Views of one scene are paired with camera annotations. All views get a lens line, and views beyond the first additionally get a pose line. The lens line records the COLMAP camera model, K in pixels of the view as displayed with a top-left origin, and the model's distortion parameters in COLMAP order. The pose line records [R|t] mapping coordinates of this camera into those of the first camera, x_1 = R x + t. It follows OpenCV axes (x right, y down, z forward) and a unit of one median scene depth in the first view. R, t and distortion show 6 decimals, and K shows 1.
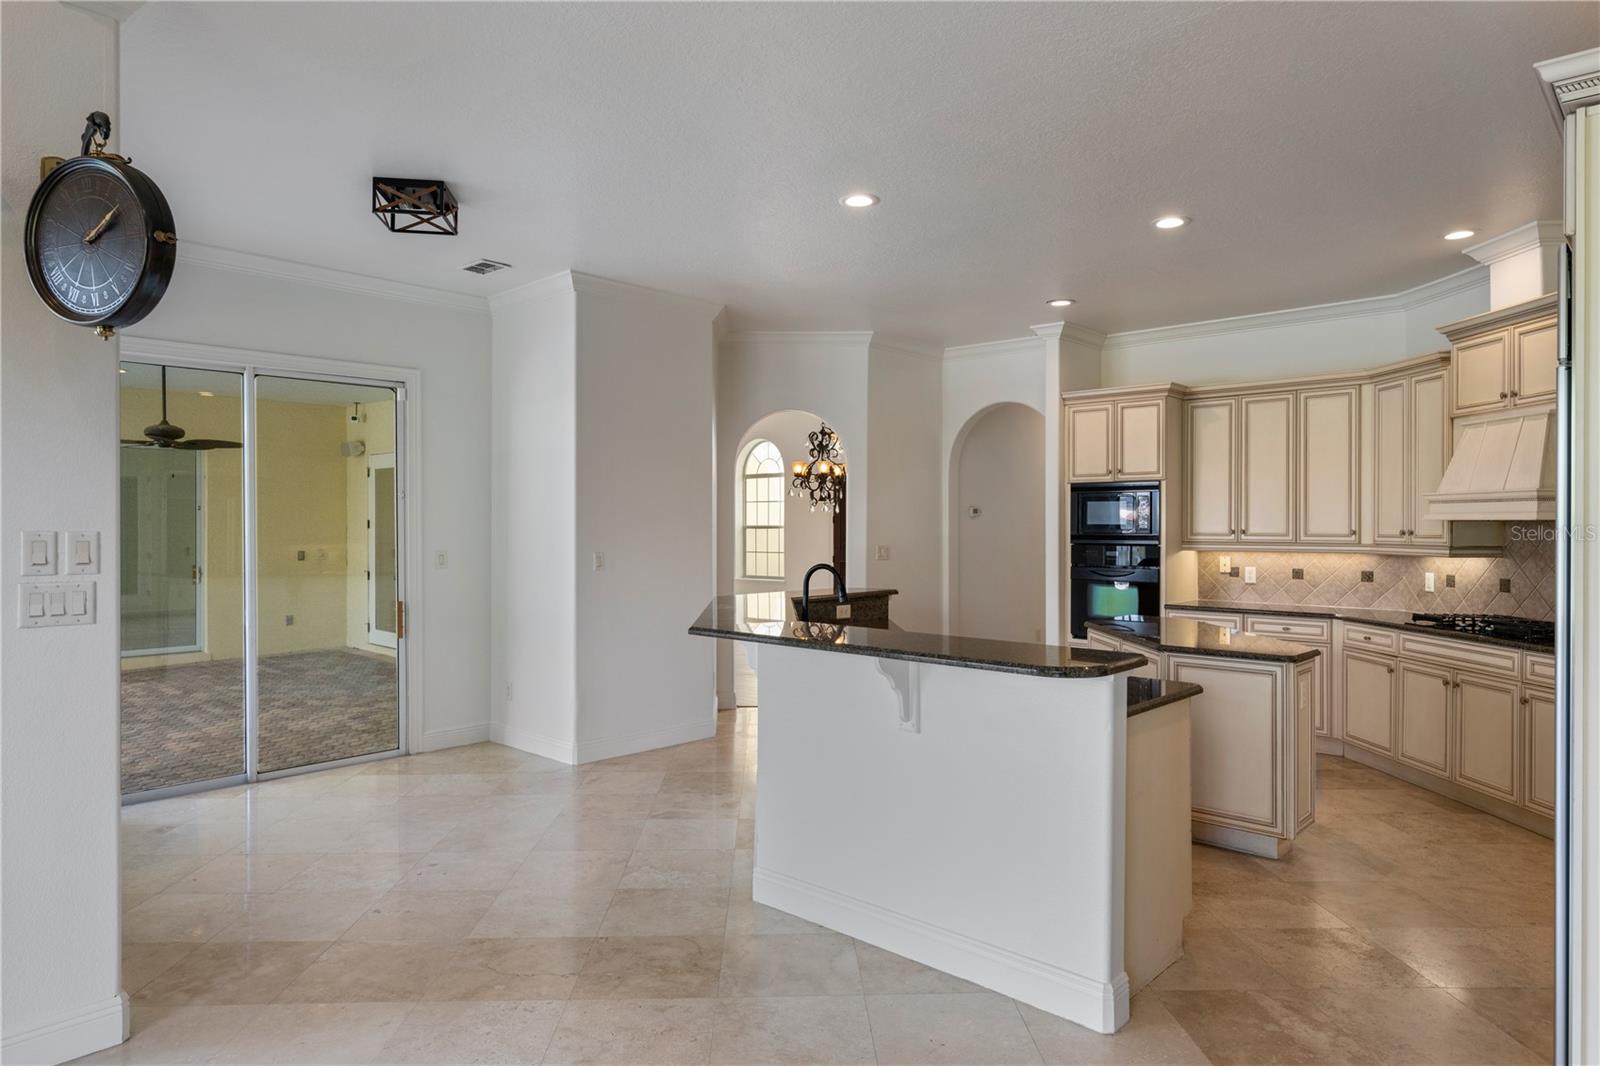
lens RADIAL K [[958.5, 0, 807.8], [0, 958.5, 529.6], [0, 0, 1]] dist [-0.007568, 0.000486]
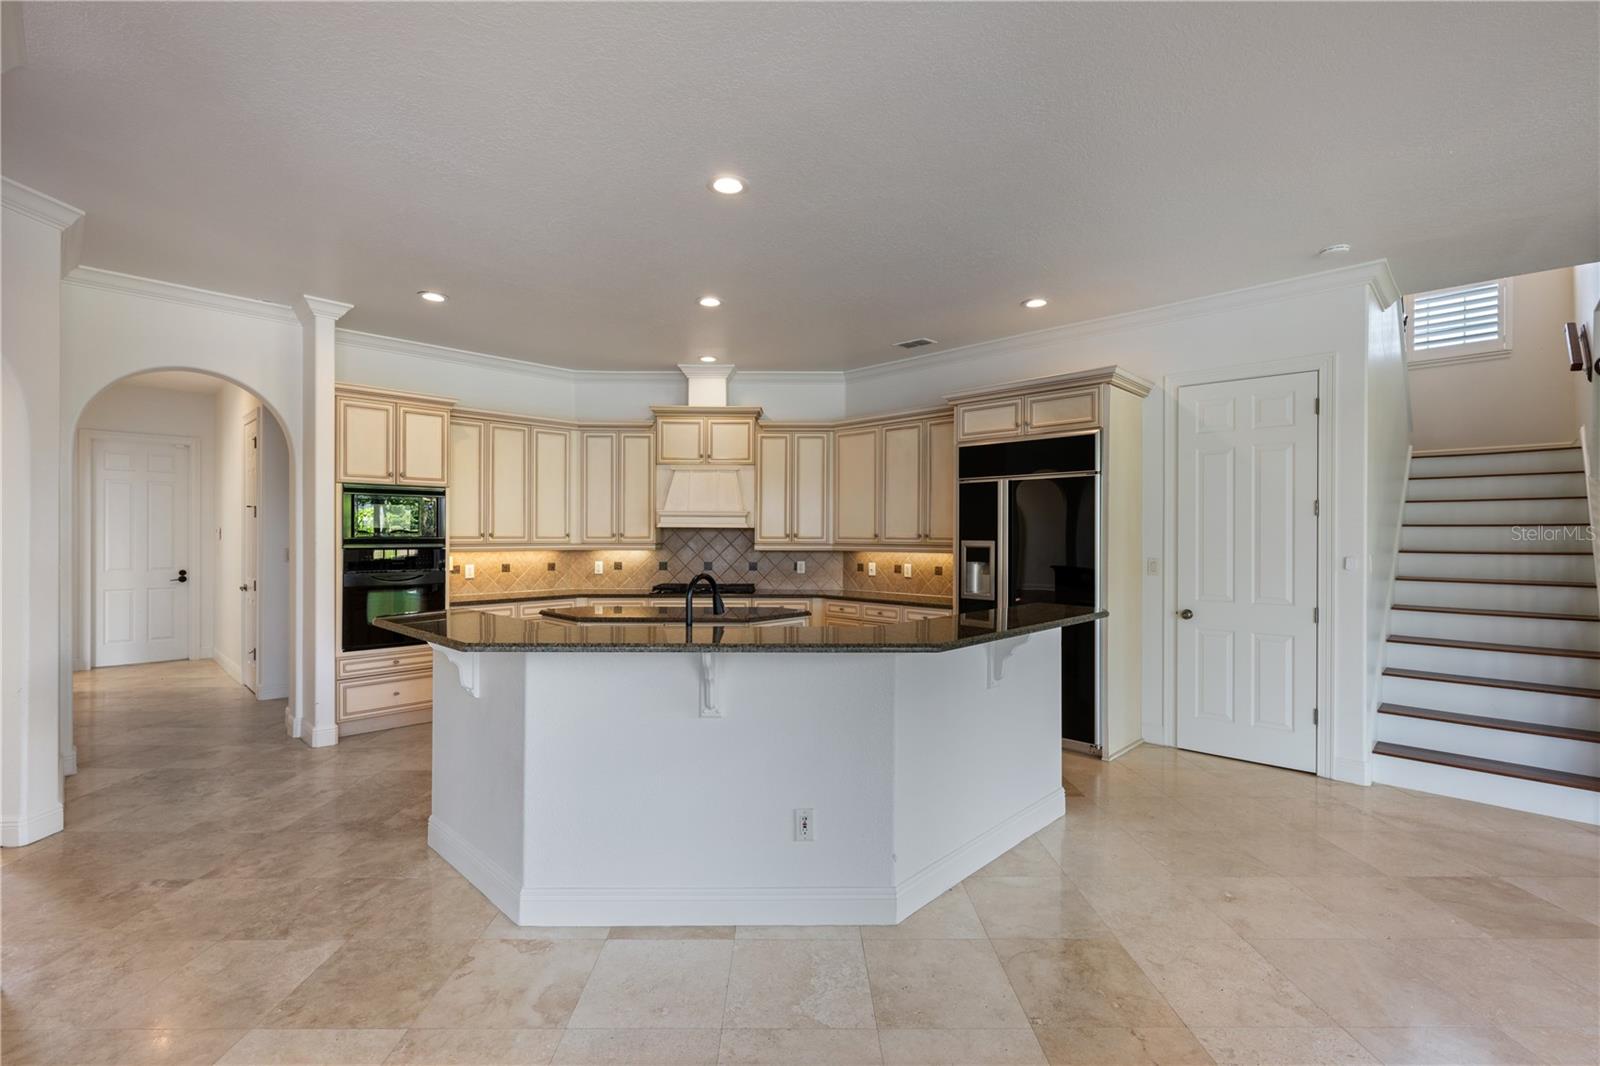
lens RADIAL K [[702.4, 0, 799.1], [0, 702.4, 537.7], [0, 0, 1]] dist [0.000243, -0.001046]
pose [[0.029709, -0.008351, 0.999524, -0.445093], [0.000151, 0.999965, 0.008350, -0.001595], [-0.999559, -0.000097, 0.029709, 0.634872]]
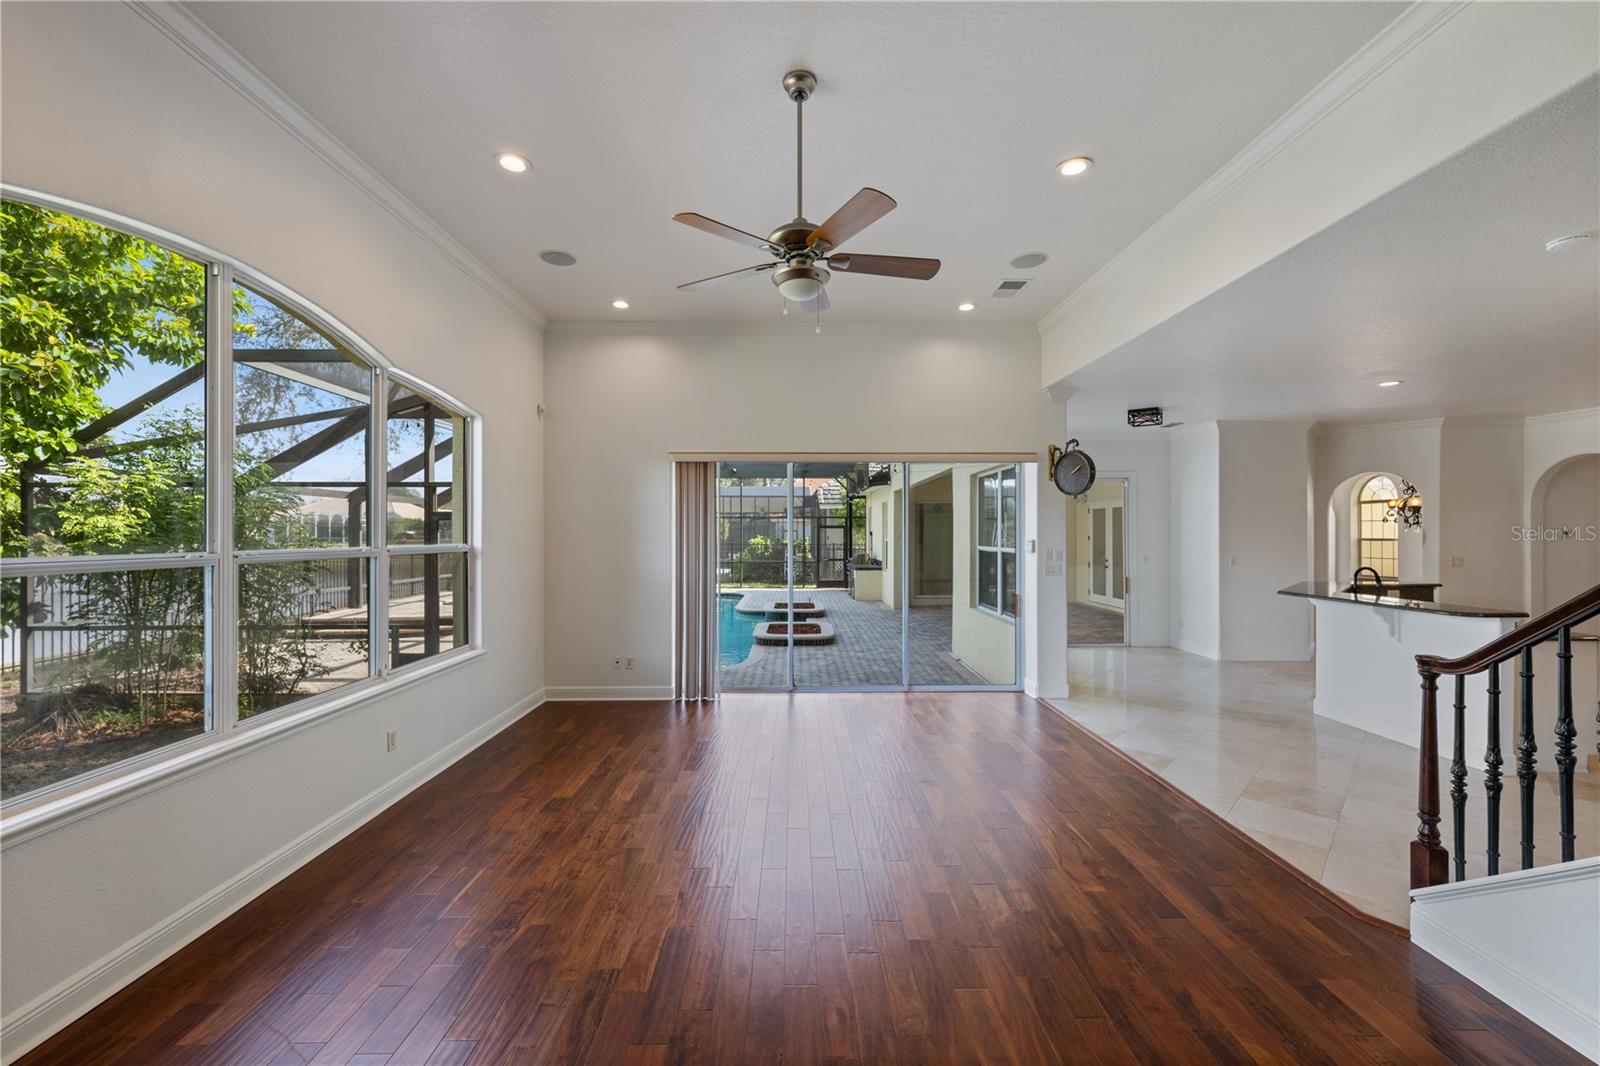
lens RADIAL K [[641.3, 0, 797.9], [0, 641.3, 531.8], [0, 0, 1]] dist [0.010290, -0.000070]
pose [[0.690756, -0.001520, -0.723086, 0.118210], [-0.001832, 0.999991, -0.003852, -0.020913], [0.723086, 0.003985, 0.690747, -0.542611]]
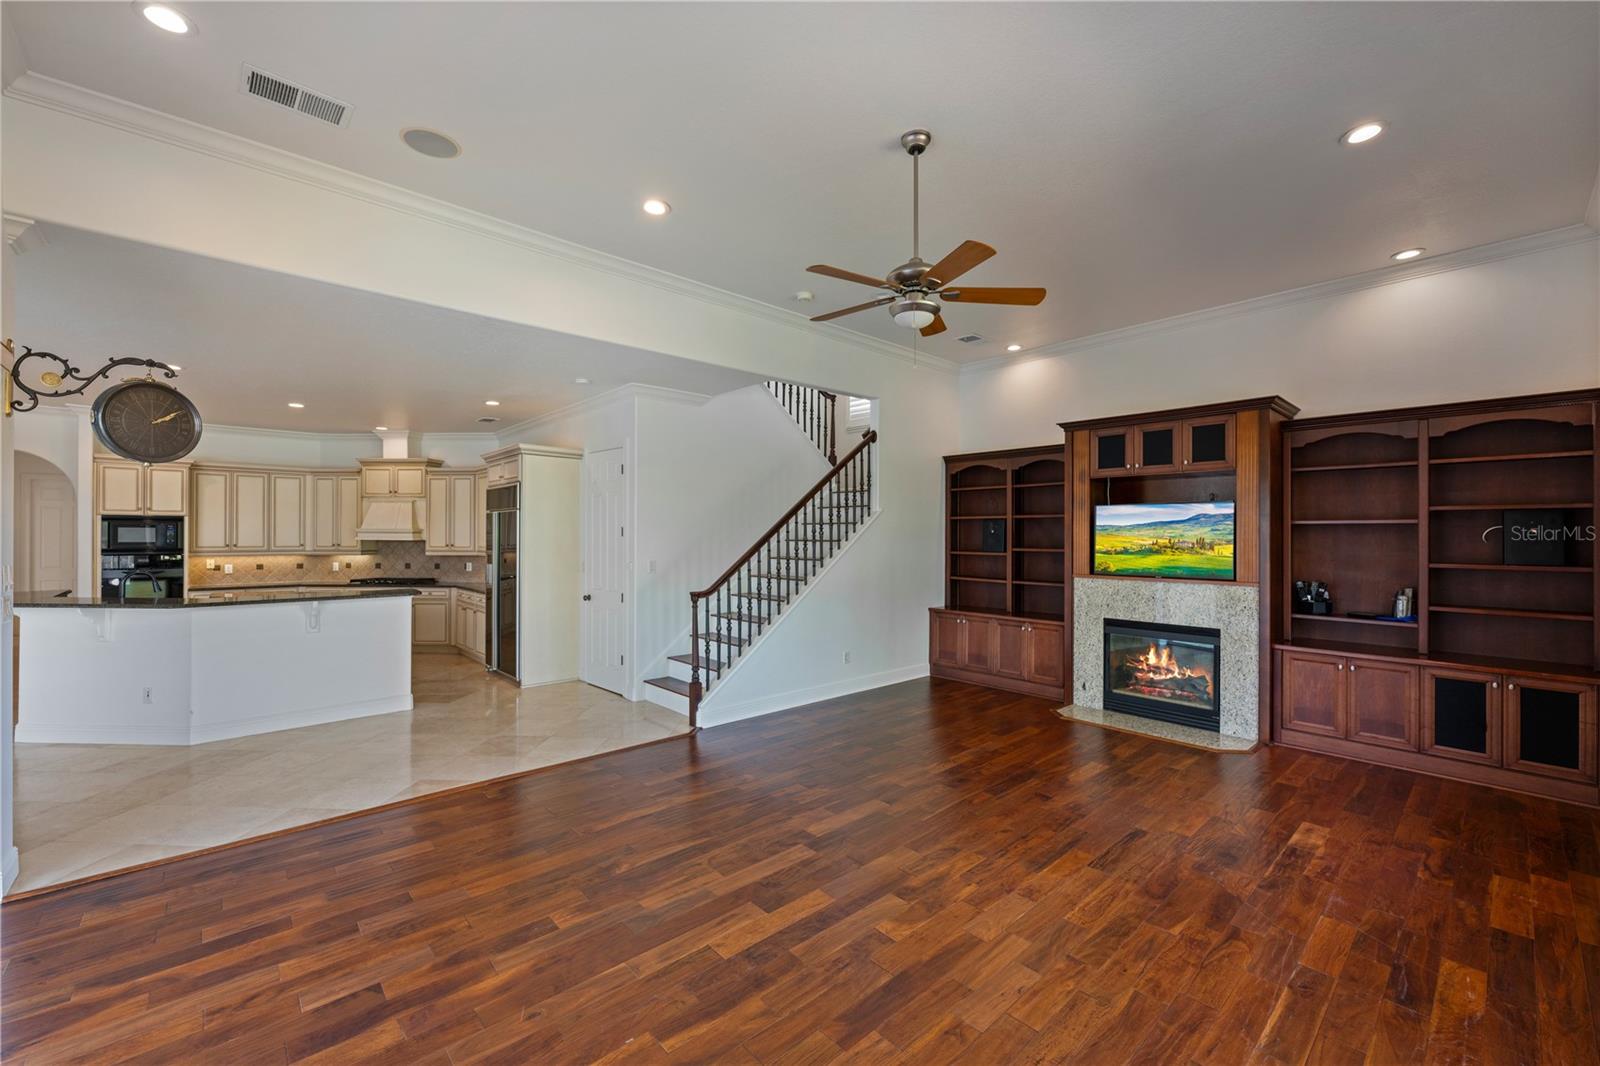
lens RADIAL K [[641.3, 0, 776.4], [0, 641.3, 531.7], [0, 0, 1]] dist [0.010290, -0.000070]
pose [[0.102533, -0.000771, 0.994729, -0.727954], [0.000741, 0.999999, 0.000699, -0.026295], [-0.994729, 0.000665, 0.102534, -0.176867]]
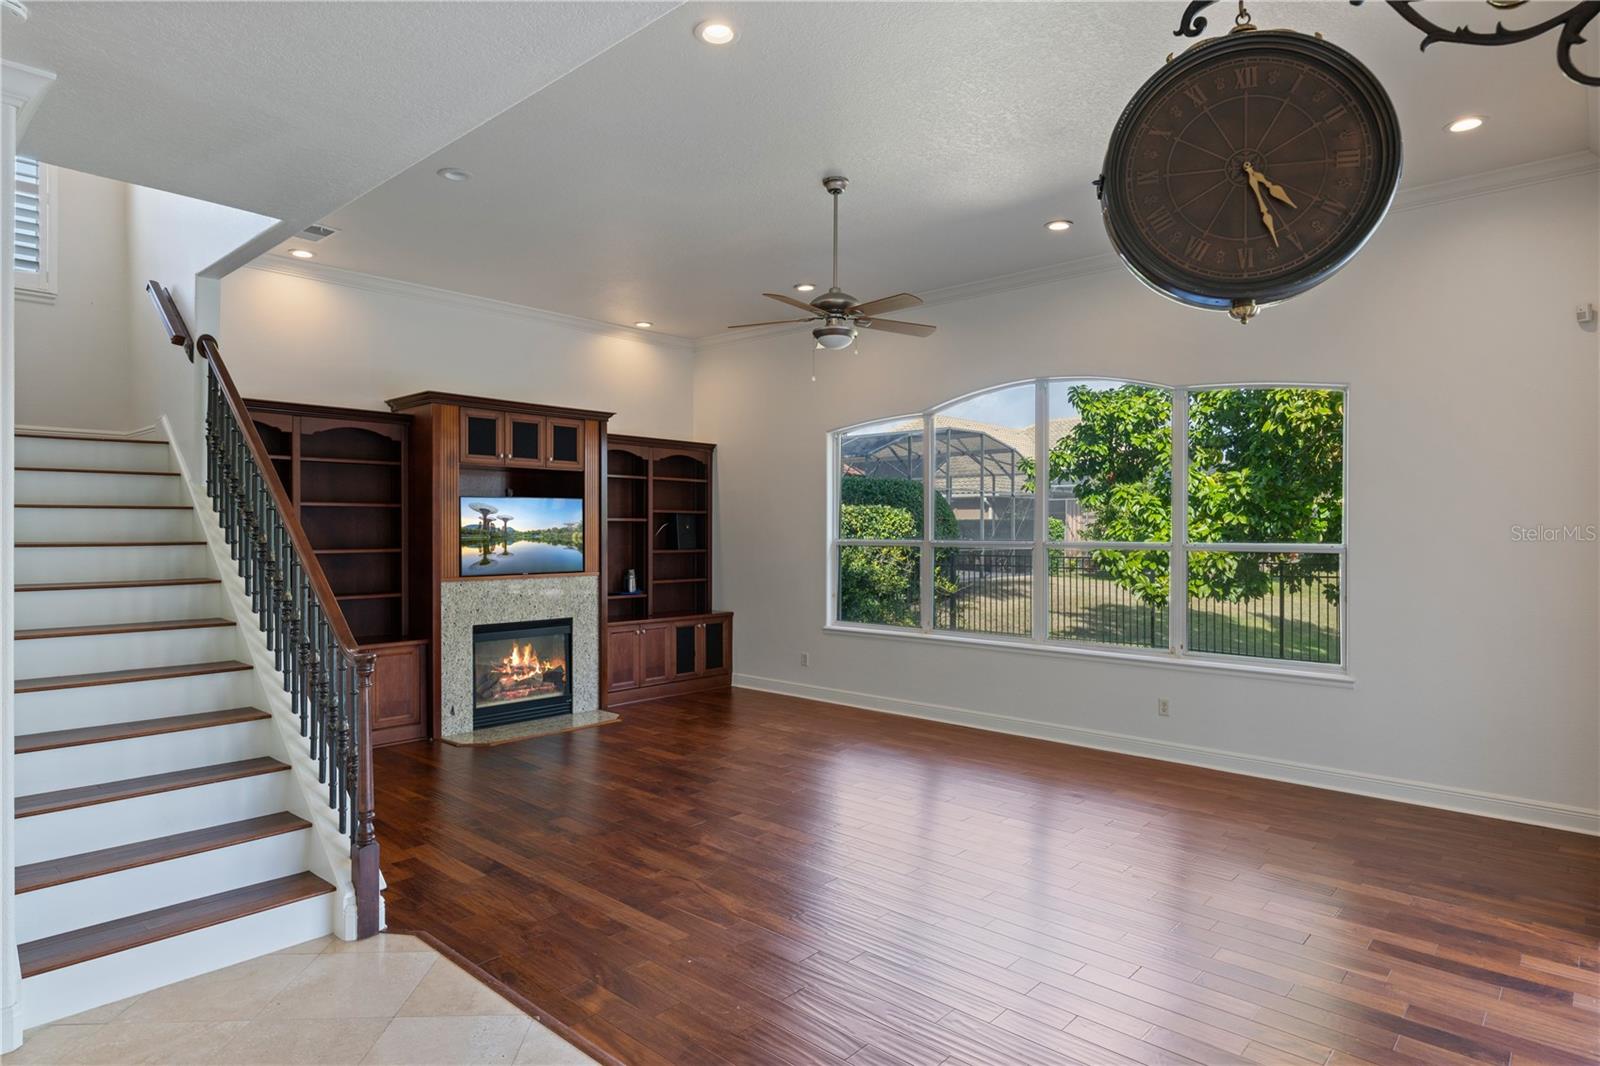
lens RADIAL K [[902.6, 0, 785.7], [0, 902.6, 527.6], [0, 0, 1]] dist [0.003161, 0.000062]
pose [[-0.999971, -0.002276, 0.007210, -0.164146], [-0.002308, 0.999988, -0.004378, -0.019982], [-0.007200, -0.004395, -0.999964, 0.573648]]
